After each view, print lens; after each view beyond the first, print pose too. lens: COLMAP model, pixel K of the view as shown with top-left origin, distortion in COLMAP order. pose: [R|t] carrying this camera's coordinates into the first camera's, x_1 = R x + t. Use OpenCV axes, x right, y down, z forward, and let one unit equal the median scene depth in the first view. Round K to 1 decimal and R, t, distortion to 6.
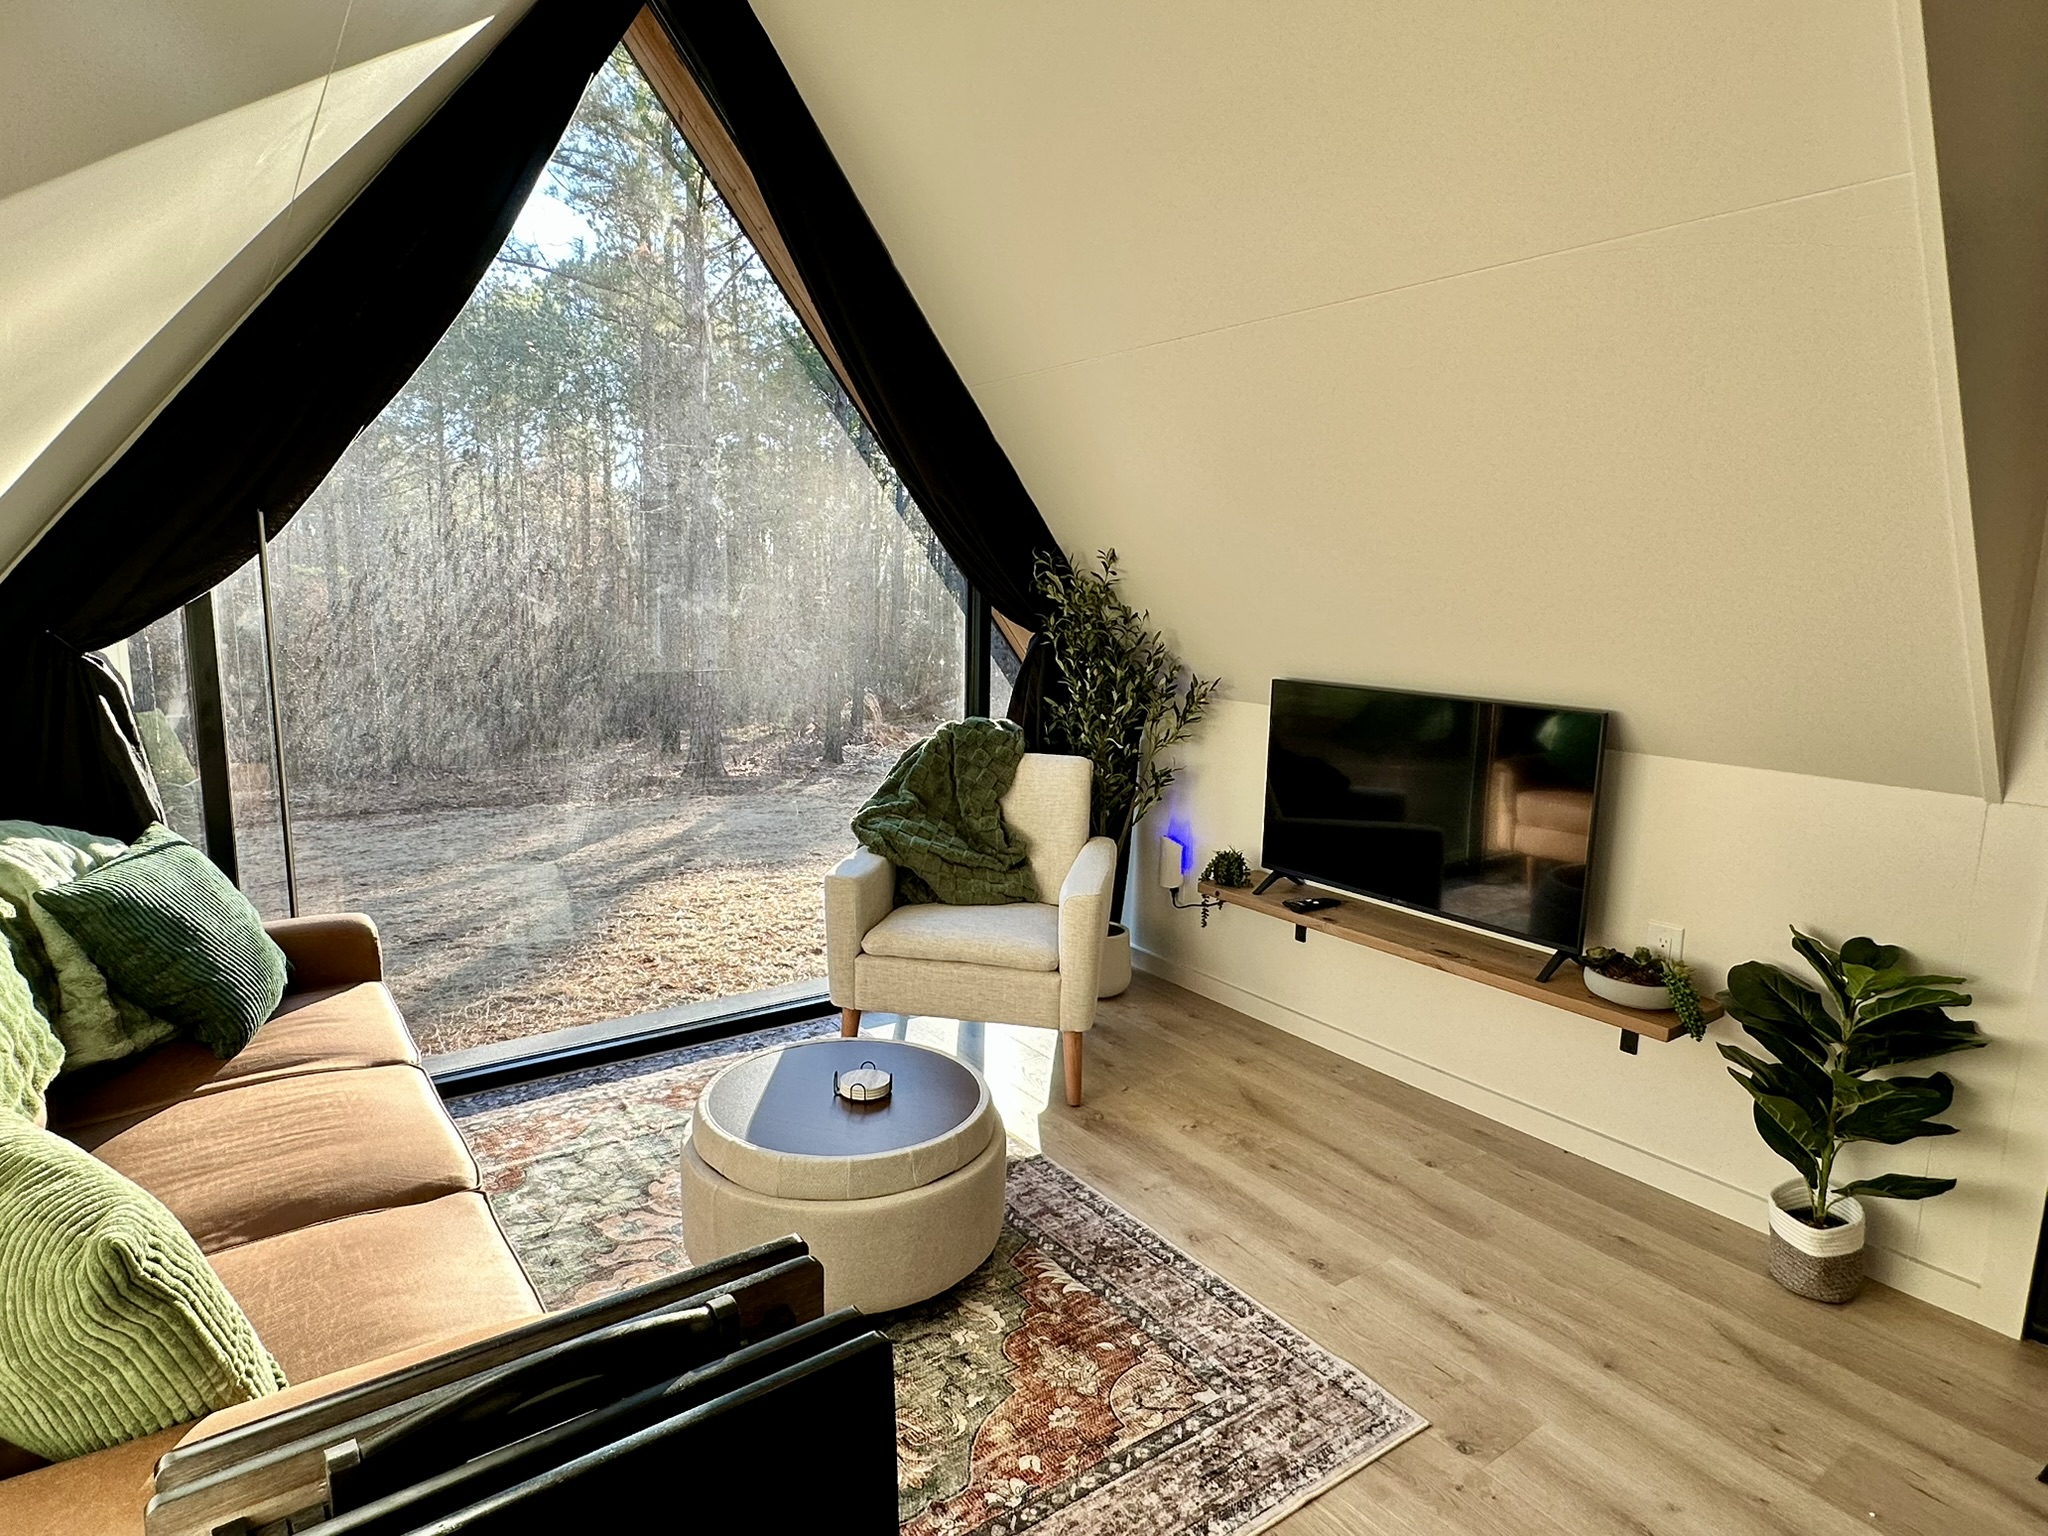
lens RADIAL K [[1130.9, 0, 1006.2], [0, 1130.9, 804.1], [0, 0, 1]] dist [-0.002581, 0.000499]
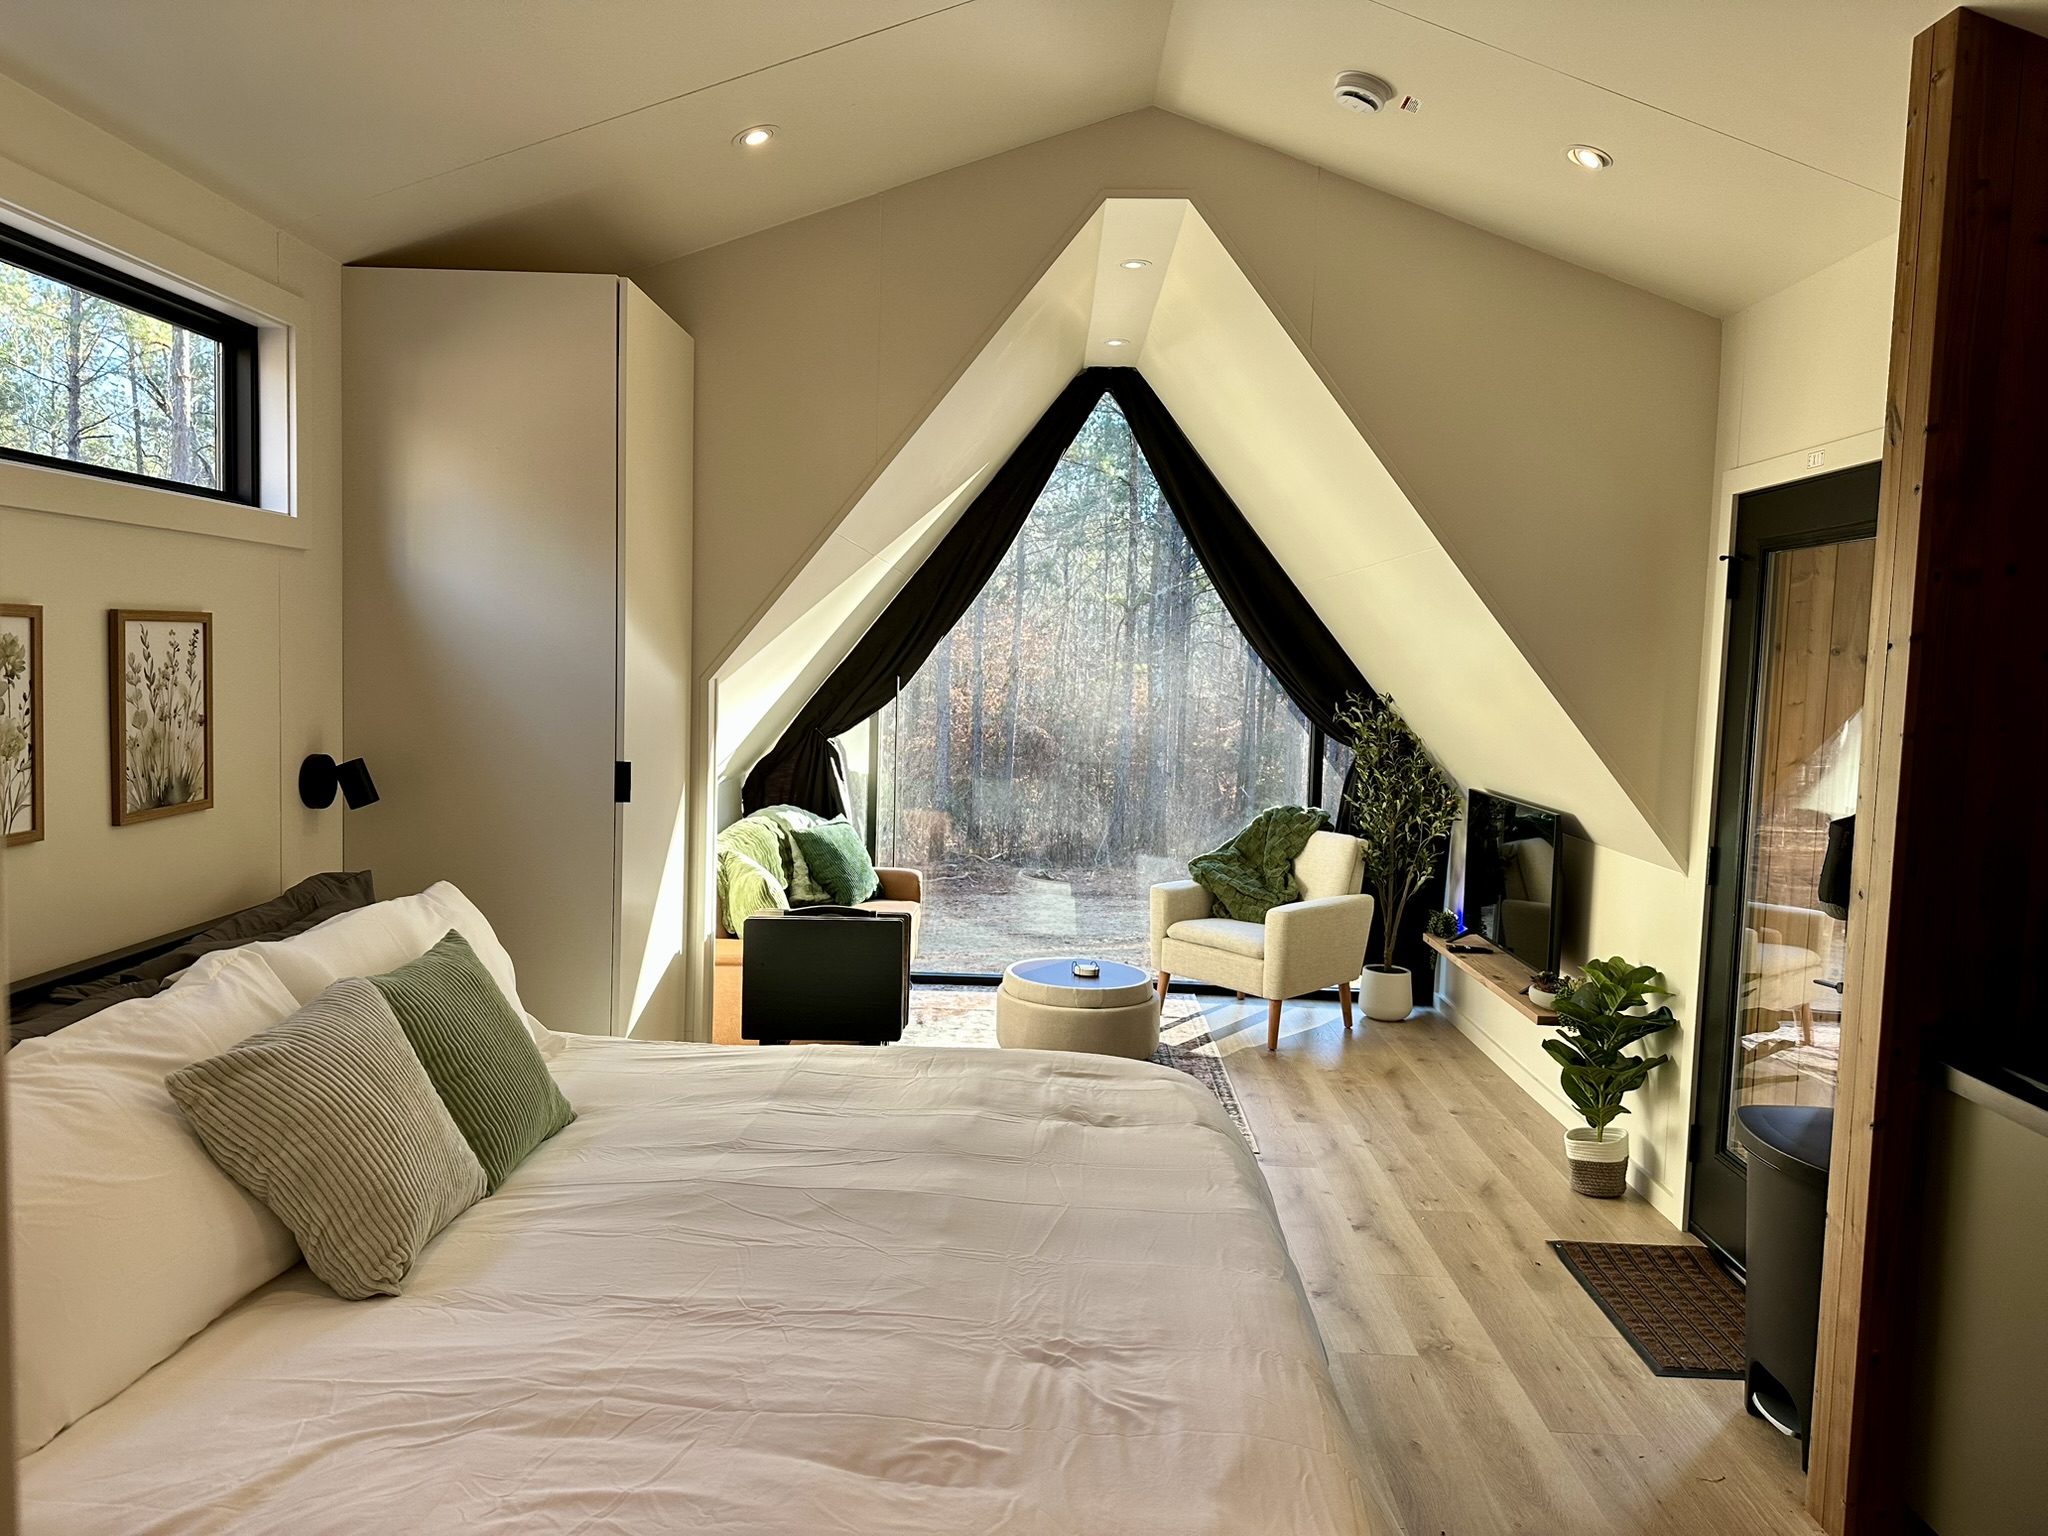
lens RADIAL K [[1453.3, 0, 1023.9], [0, 1453.3, 762.6], [0, 0, 1]] dist [0.023117, -0.015505]
pose [[0.813563, 0.053990, -0.578965, 1.105738], [-0.123966, 0.988894, -0.081982, 0.097386], [0.568109, 0.138470, 0.811220, -1.052865]]
